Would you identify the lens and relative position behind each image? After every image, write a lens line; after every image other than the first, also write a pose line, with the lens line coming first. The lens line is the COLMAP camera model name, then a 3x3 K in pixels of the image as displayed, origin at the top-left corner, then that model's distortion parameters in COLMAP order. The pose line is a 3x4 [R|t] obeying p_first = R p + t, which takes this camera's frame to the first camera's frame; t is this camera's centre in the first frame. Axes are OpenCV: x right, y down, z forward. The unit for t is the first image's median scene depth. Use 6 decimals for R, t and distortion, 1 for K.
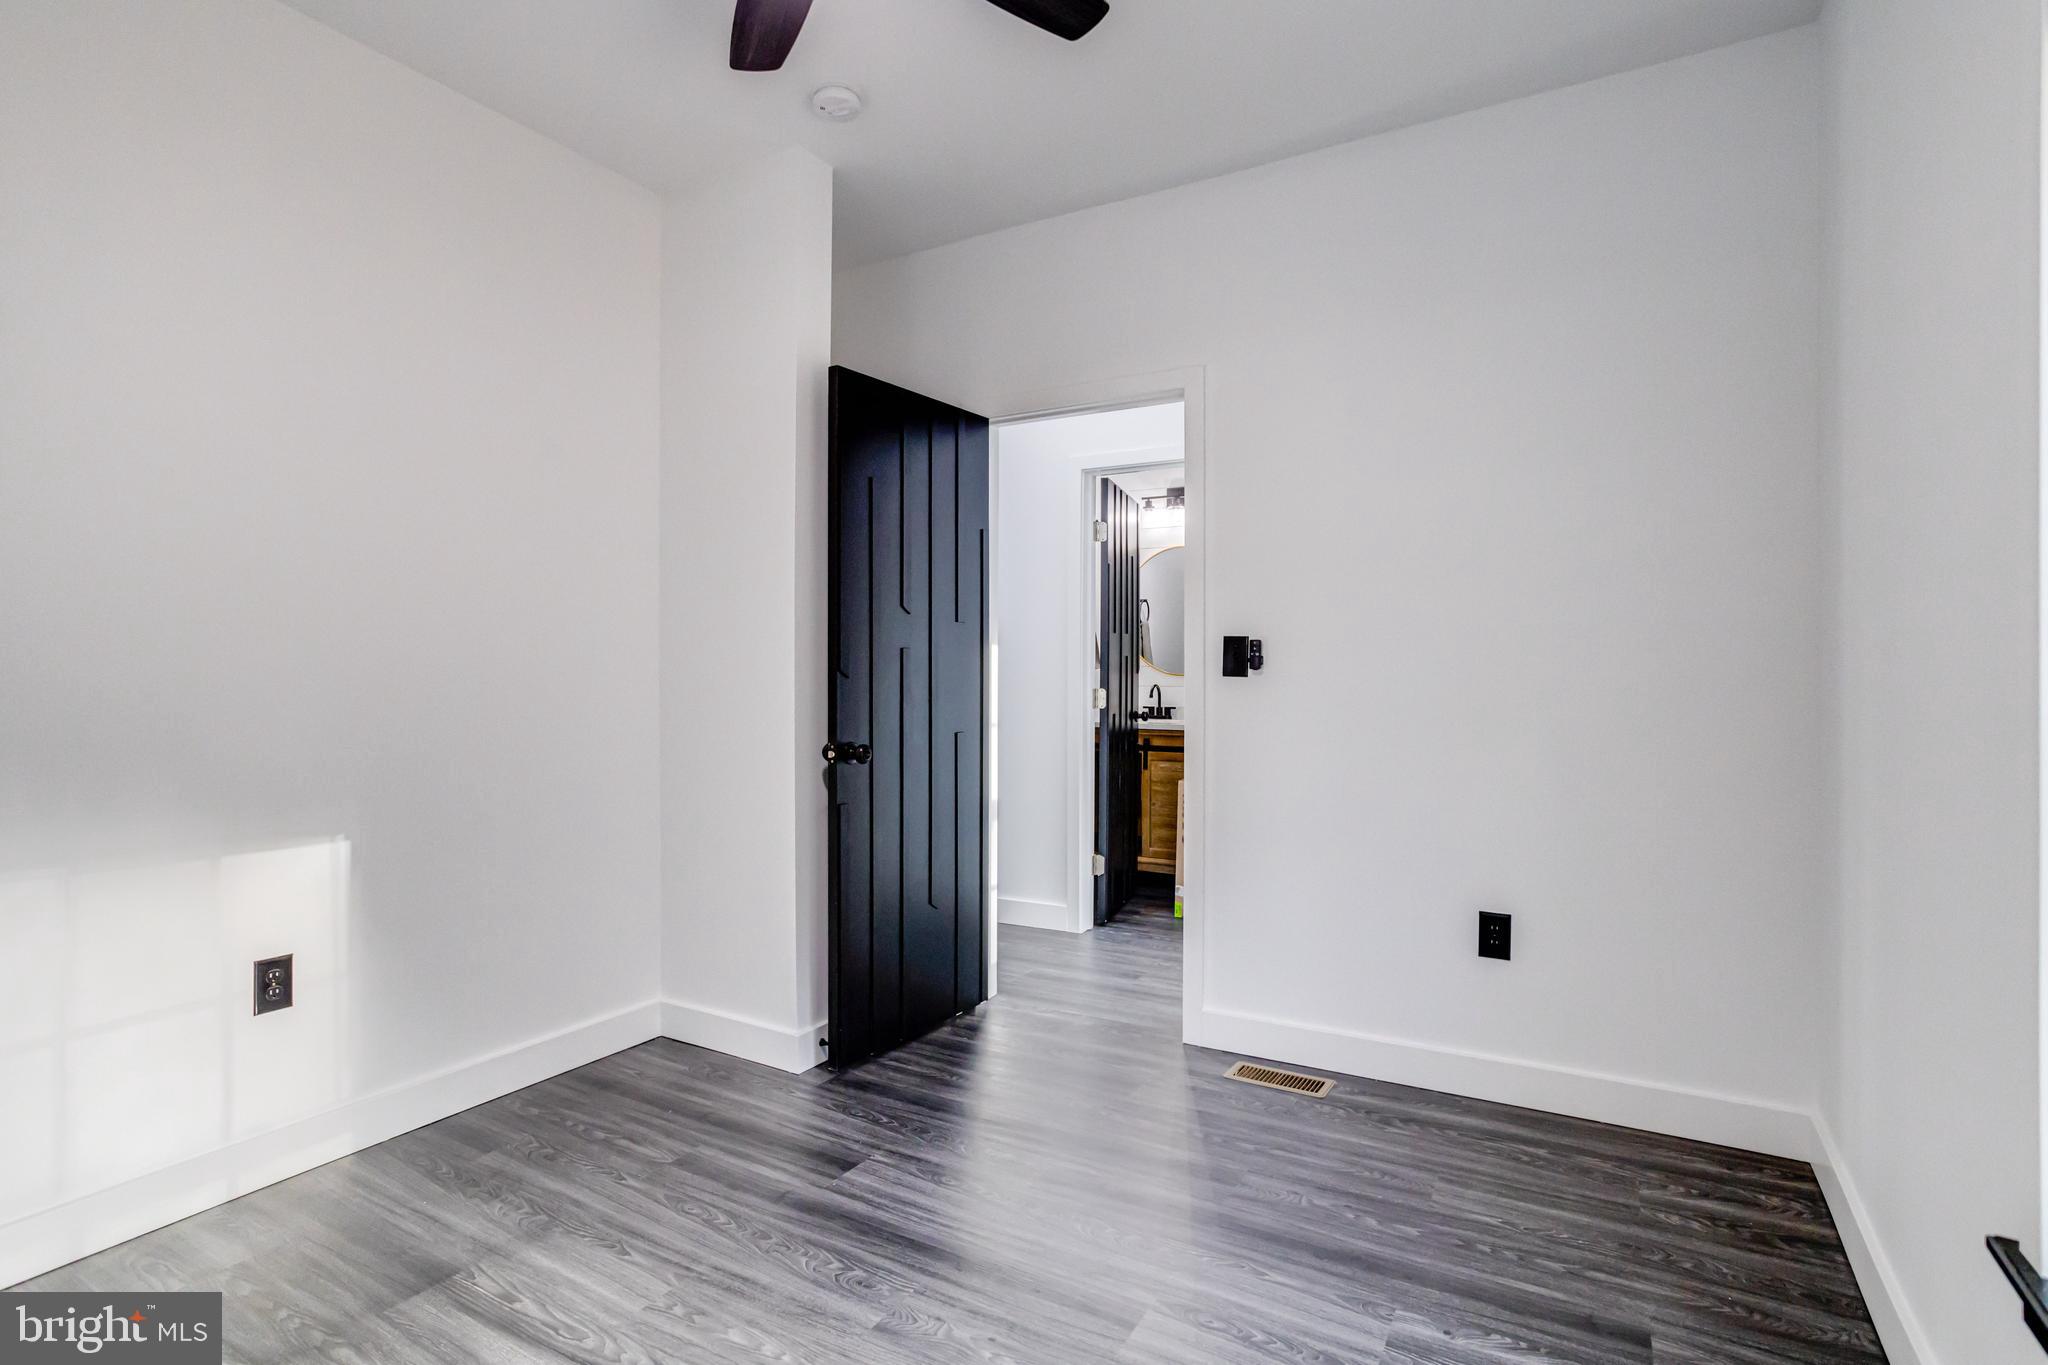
lens RADIAL K [[1005.3, 0, 1013.0], [0, 1005.3, 679.8], [0, 0, 1]] dist [-0.015705, 0.003995]
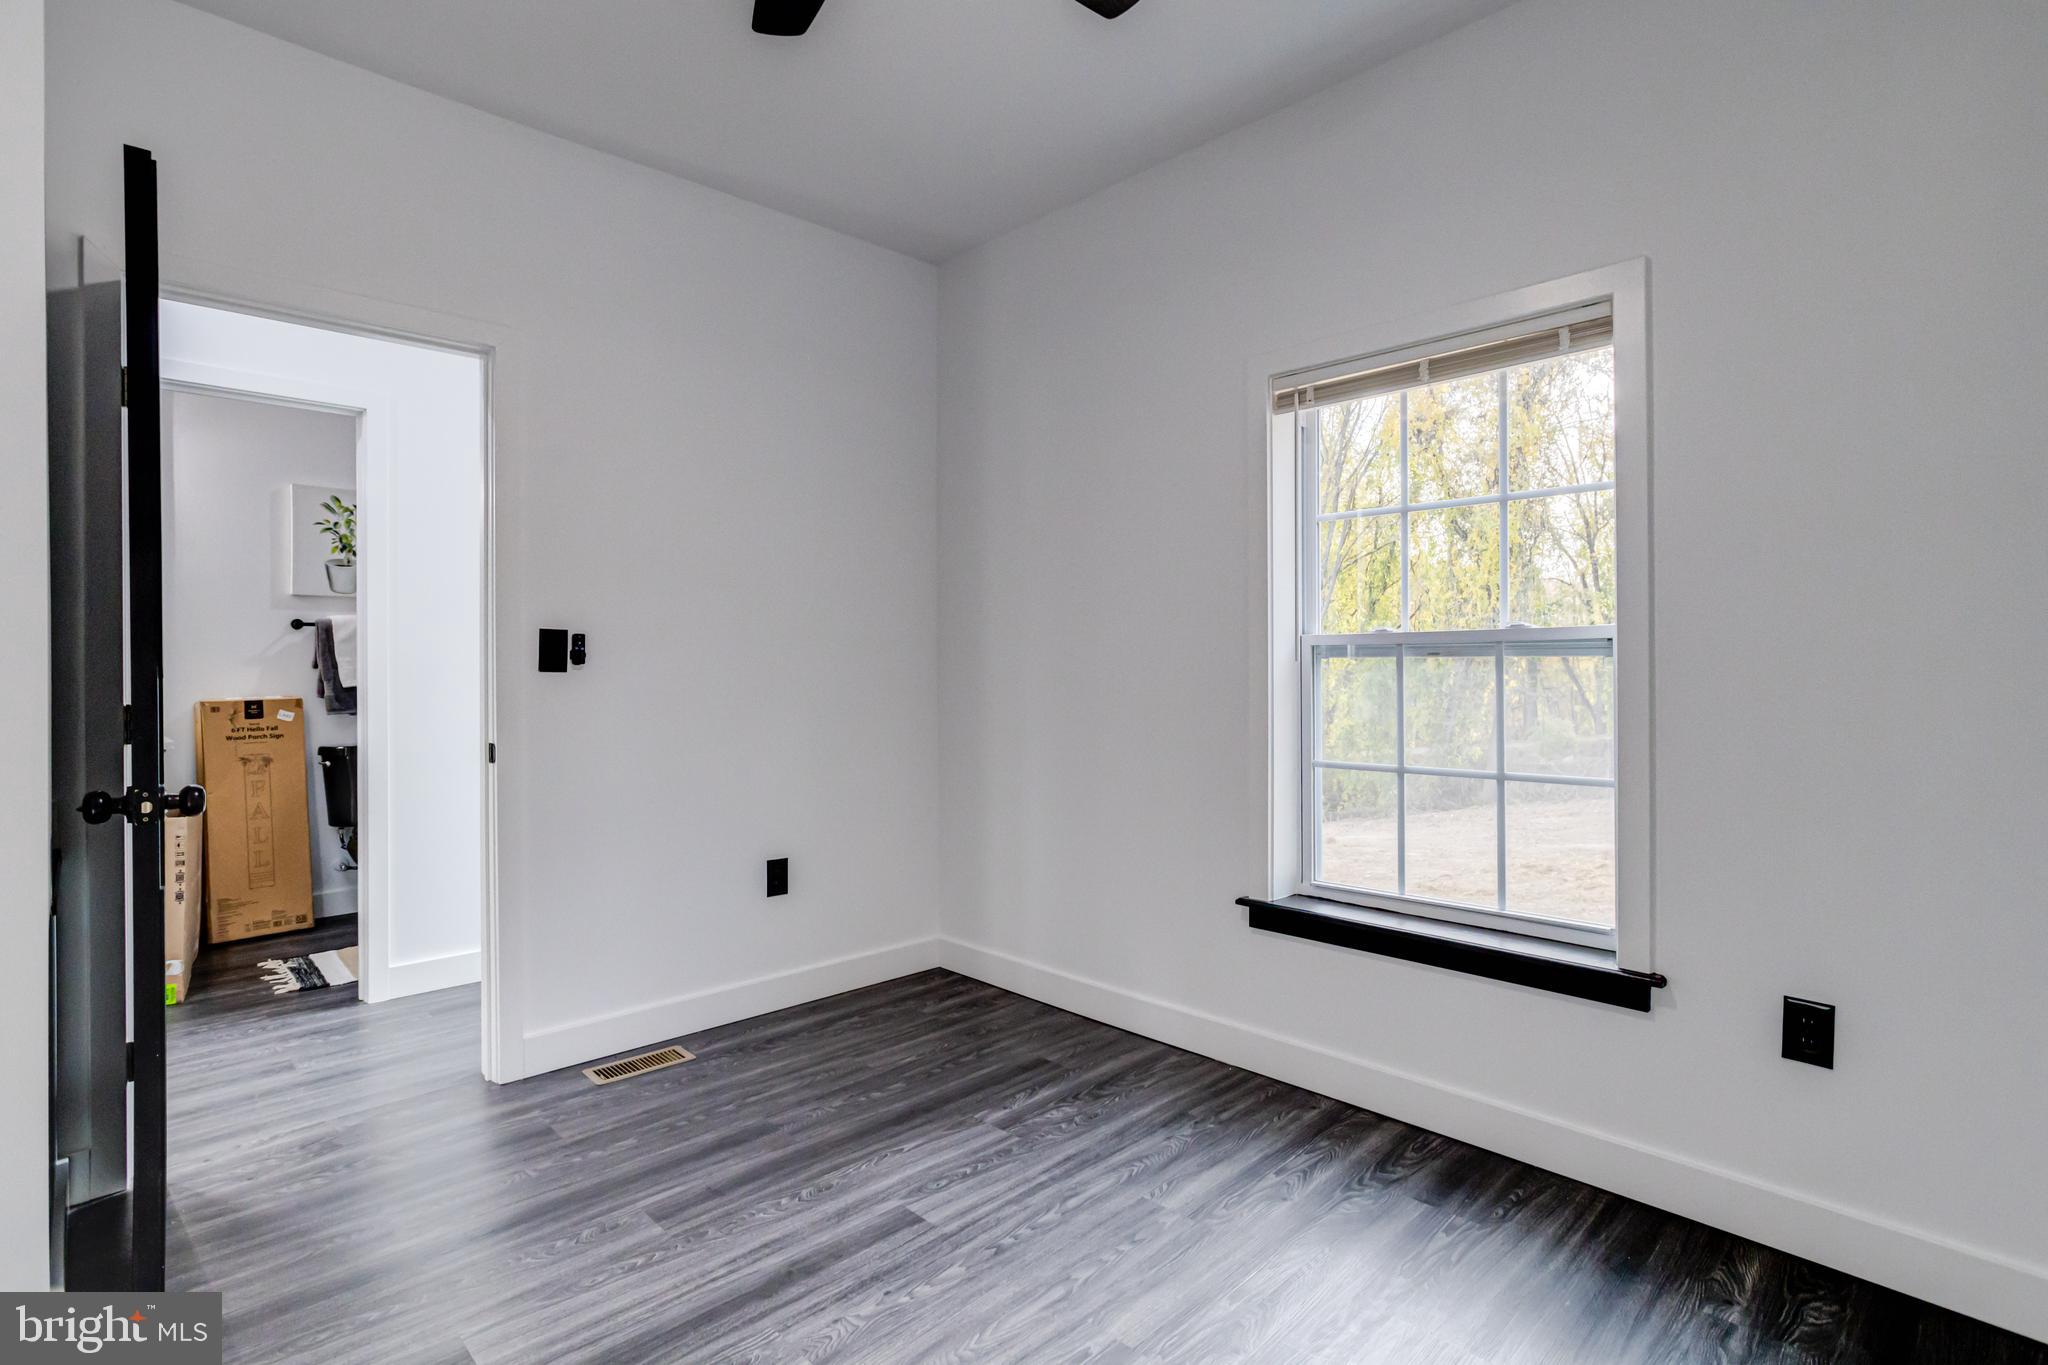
lens RADIAL K [[1005.3, 0, 1028.2], [0, 1005.3, 680.3], [0, 0, 1]] dist [-0.015705, 0.003995]
pose [[0.263332, -0.014886, 0.964590, -0.741261], [0.008574, 0.999878, 0.013090, -0.004973], [-0.964667, 0.004823, 0.263427, 0.421590]]
